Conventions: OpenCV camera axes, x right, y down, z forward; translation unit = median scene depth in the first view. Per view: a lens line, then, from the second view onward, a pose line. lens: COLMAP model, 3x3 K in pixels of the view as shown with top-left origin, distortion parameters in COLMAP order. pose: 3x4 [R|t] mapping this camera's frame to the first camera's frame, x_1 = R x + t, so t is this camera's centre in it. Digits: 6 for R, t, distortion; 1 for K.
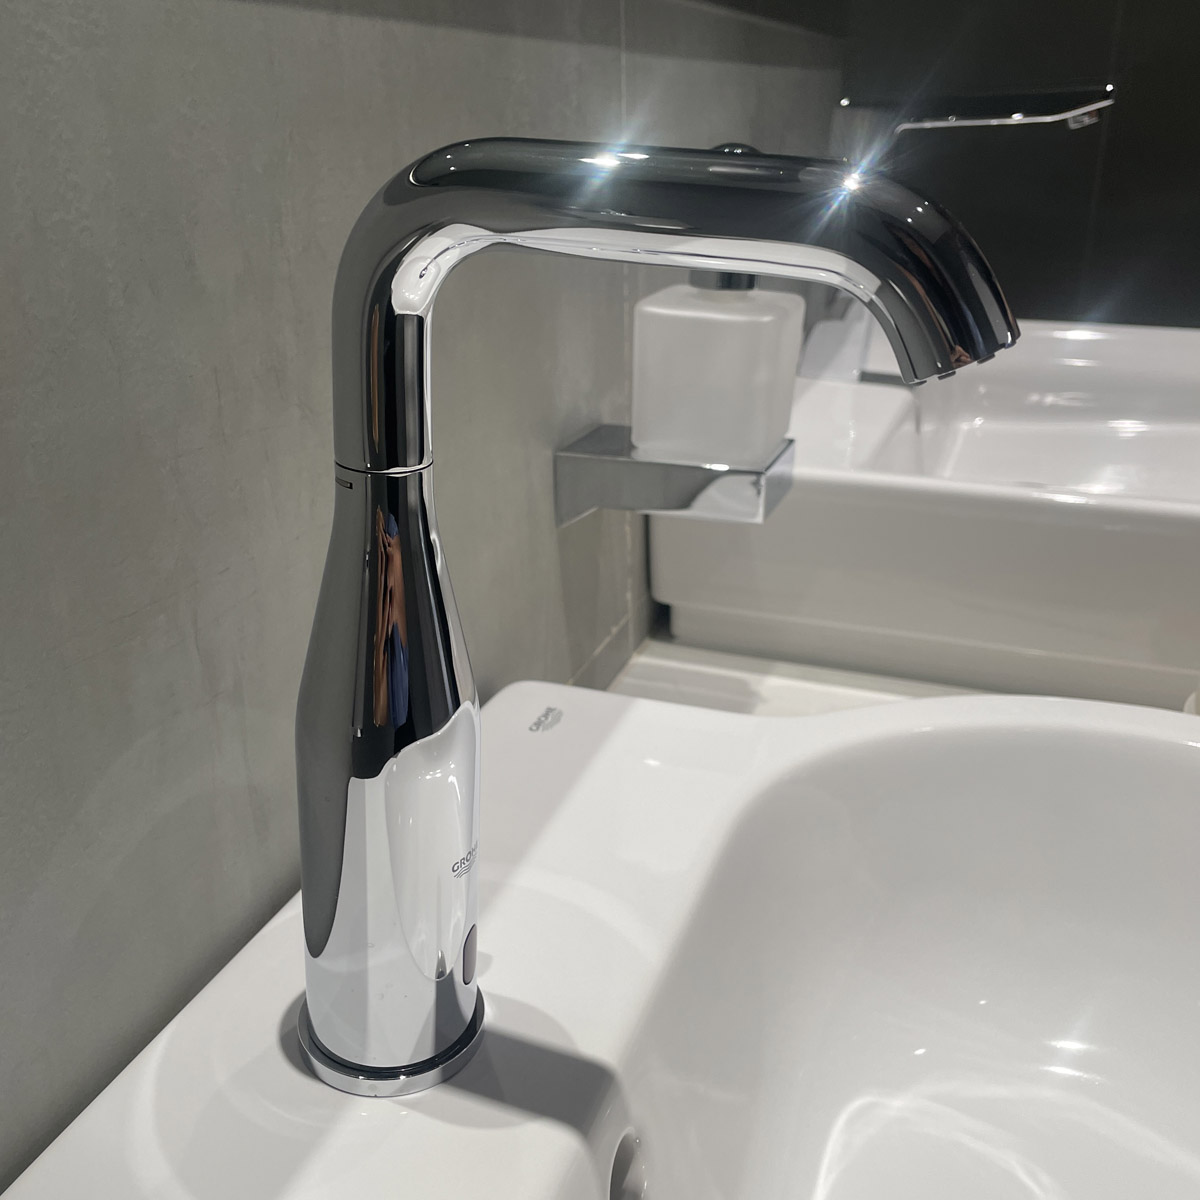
lens RADIAL K [[1299.4, 0, 578.5], [0, 1299.4, 595.5], [0, 0, 1]] dist [0.015298, 0.004590]
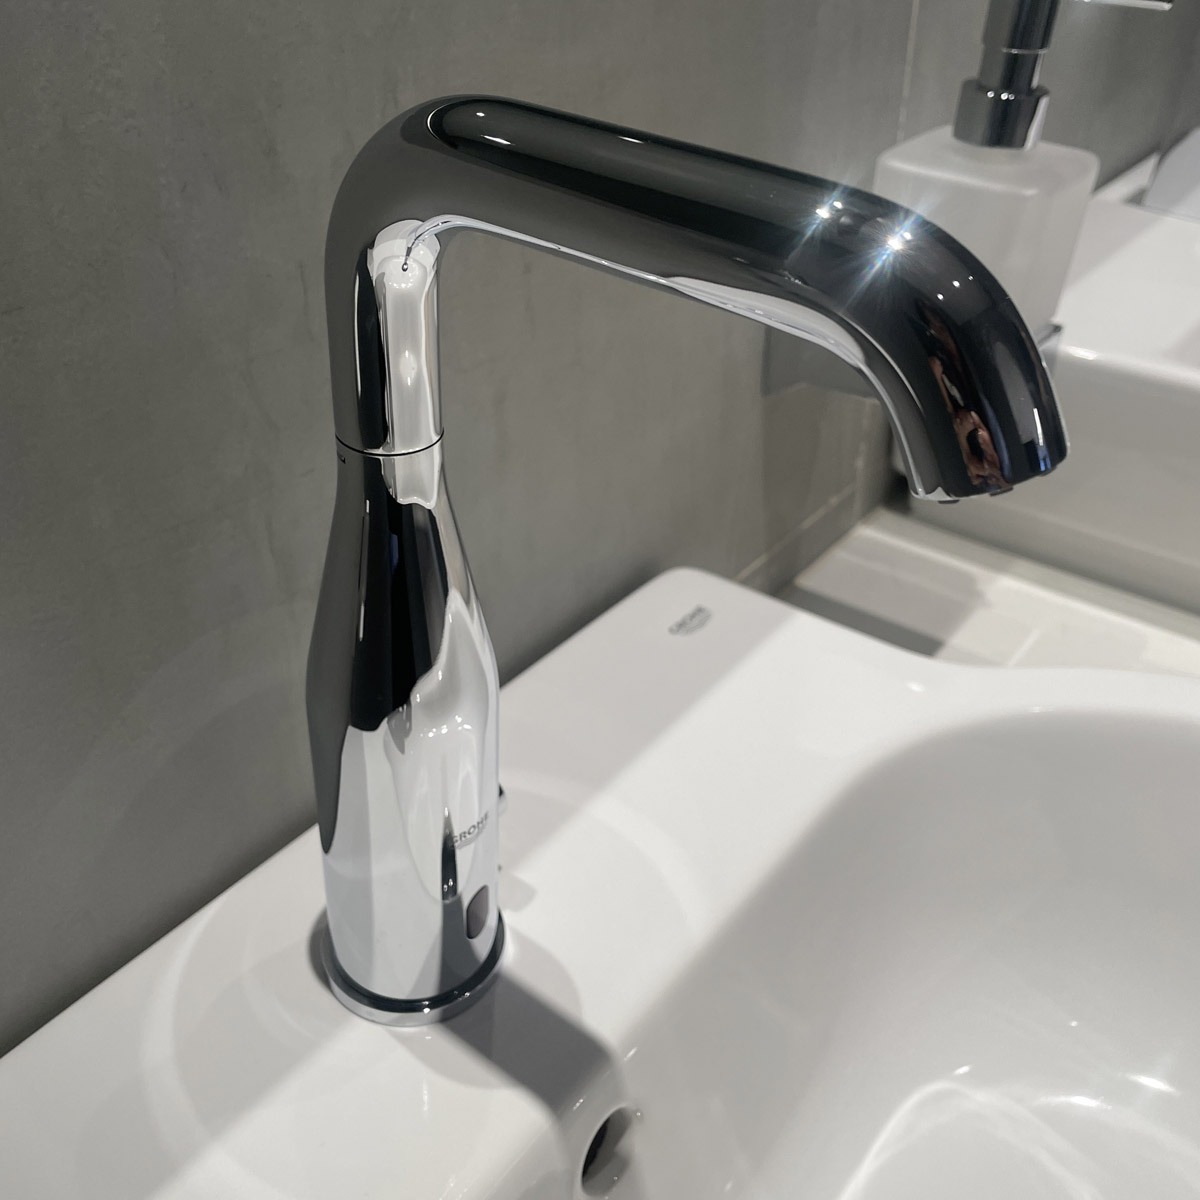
lens RADIAL K [[1299.4, 0, 578.5], [0, 1299.4, 595.5], [0, 0, 1]] dist [0.015298, 0.004590]
pose [[0.950608, 0.172781, -0.257858, 0.195505], [-0.113405, 0.966646, 0.229639, -0.184808], [0.288934, -0.189055, 0.938496, 0.139264]]
